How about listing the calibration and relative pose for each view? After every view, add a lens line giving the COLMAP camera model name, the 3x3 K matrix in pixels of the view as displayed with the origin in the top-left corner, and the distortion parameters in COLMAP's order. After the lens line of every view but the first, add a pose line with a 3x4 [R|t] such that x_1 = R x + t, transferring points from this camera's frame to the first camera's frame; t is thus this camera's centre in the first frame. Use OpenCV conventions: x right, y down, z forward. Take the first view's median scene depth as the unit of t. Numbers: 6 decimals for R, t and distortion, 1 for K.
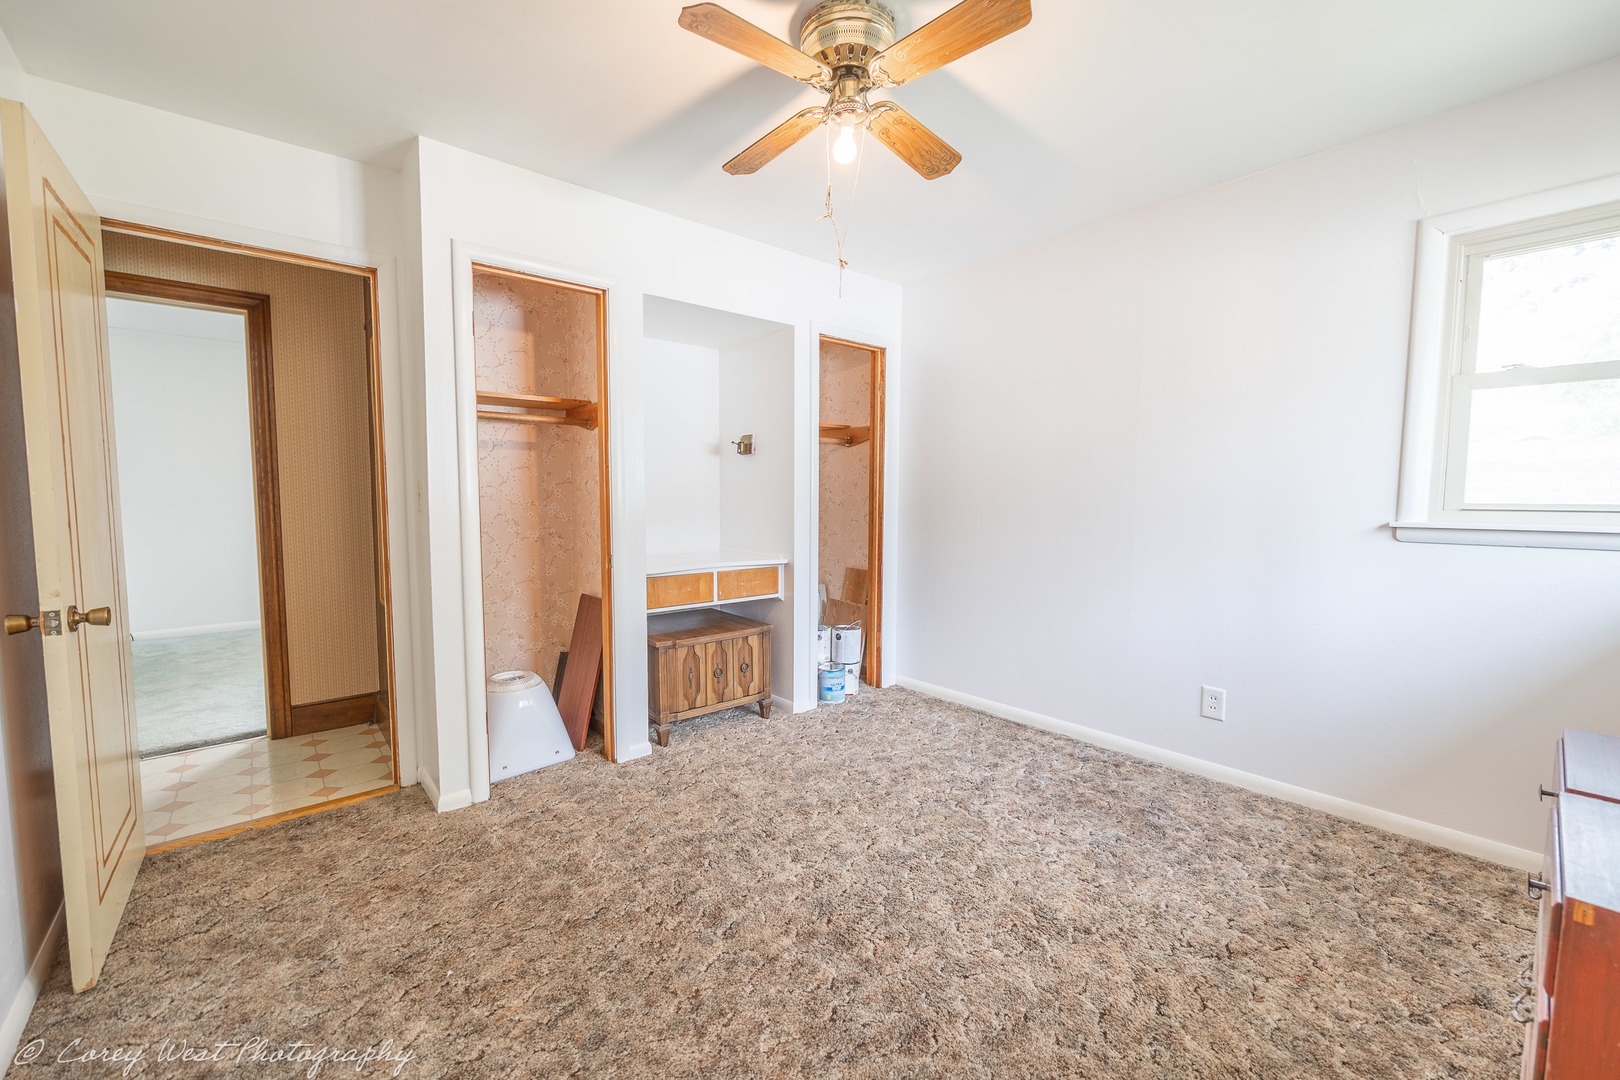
lens RADIAL K [[666.4, 0, 806.6], [0, 666.4, 540.8], [0, 0, 1]] dist [-0.000814, -0.000803]
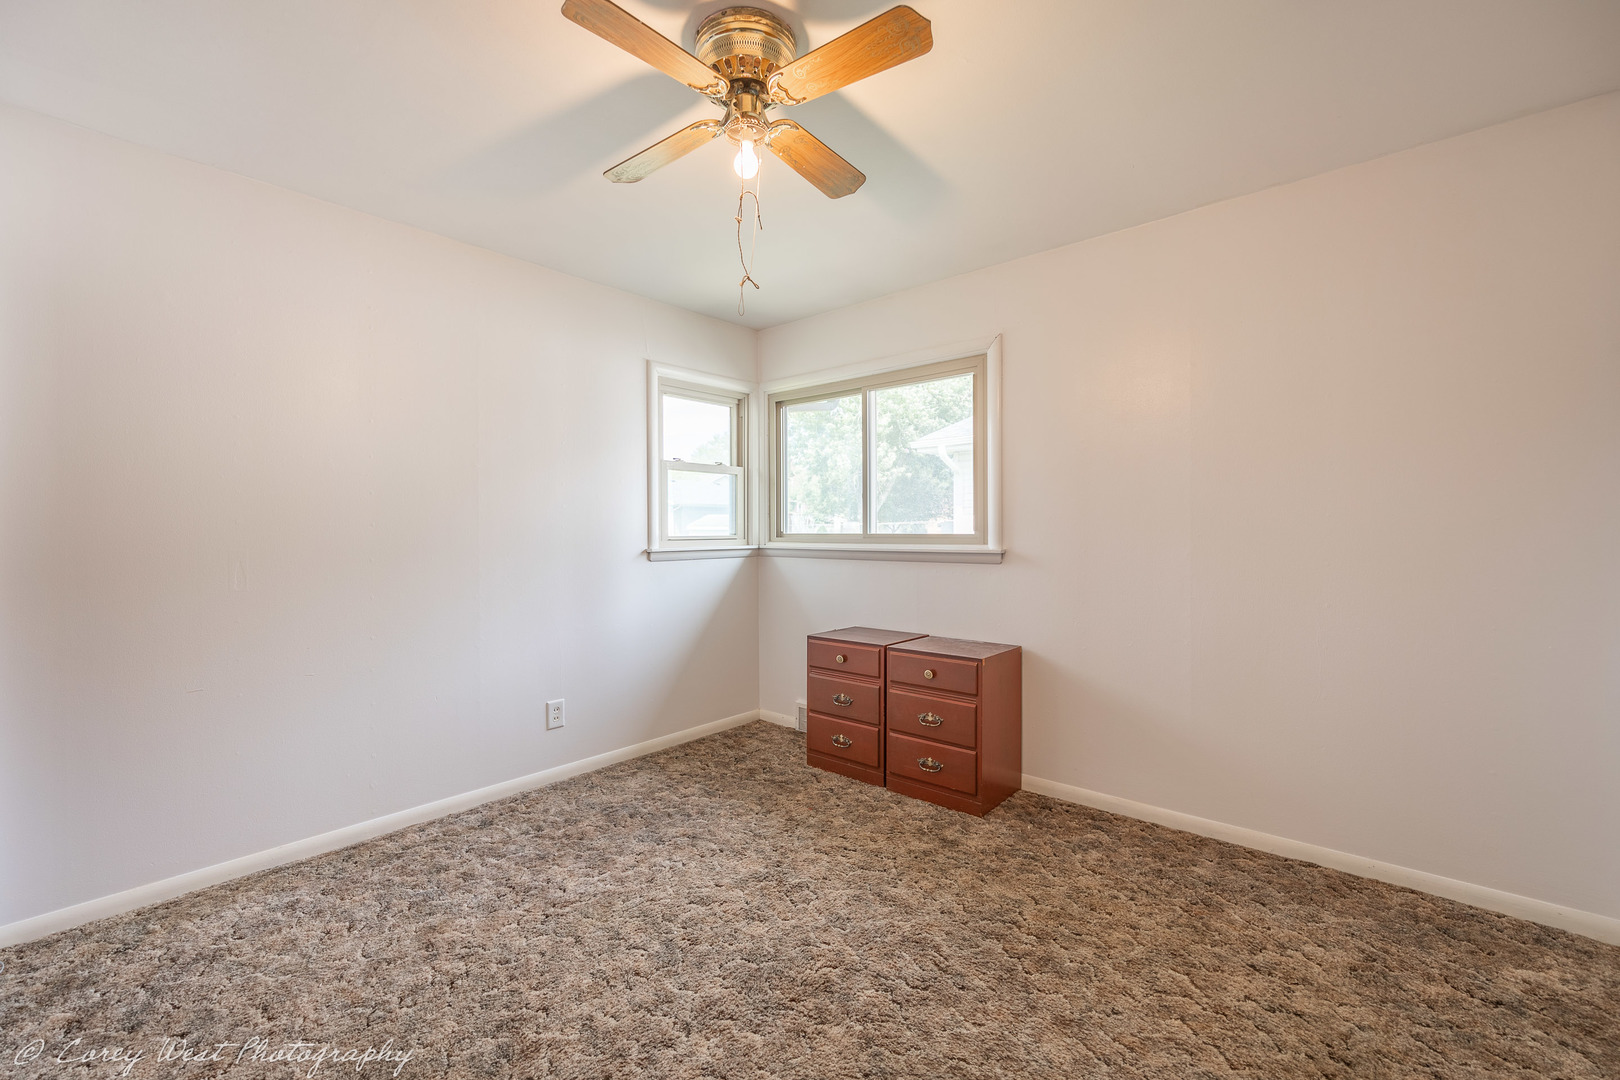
lens RADIAL K [[666.4, 0, 806.6], [0, 666.4, 540.8], [0, 0, 1]] dist [-0.000814, -0.000803]
pose [[-0.143461, -0.020728, 0.989439, -0.685959], [0.076325, 0.996571, 0.031944, -0.067324], [-0.986708, 0.080102, -0.141387, 0.848576]]
